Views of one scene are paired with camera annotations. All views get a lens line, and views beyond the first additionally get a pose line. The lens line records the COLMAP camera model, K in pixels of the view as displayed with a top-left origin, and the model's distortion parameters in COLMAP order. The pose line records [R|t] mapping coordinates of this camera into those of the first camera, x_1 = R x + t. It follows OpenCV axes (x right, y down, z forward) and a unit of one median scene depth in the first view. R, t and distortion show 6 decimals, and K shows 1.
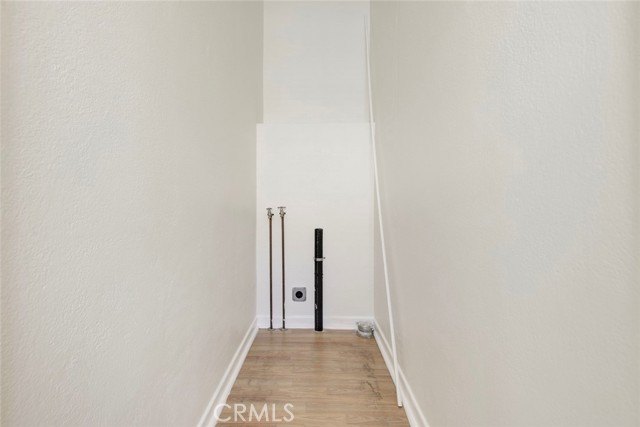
lens RADIAL K [[301.1, 0, 320.4], [0, 301.1, 206.6], [0, 0, 1]] dist [-0.002237, -0.000092]
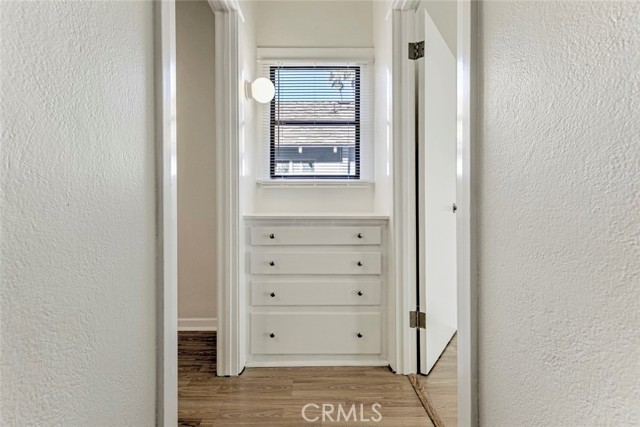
lens RADIAL K [[301.1, 0, 320.4], [0, 301.1, 206.6], [0, 0, 1]] dist [-0.002237, -0.000092]
pose [[-0.999994, -0.000869, -0.003443, -0.037085], [-0.000953, 0.999698, 0.024573, -0.043669], [0.003420, 0.024576, -0.999692, 2.140808]]
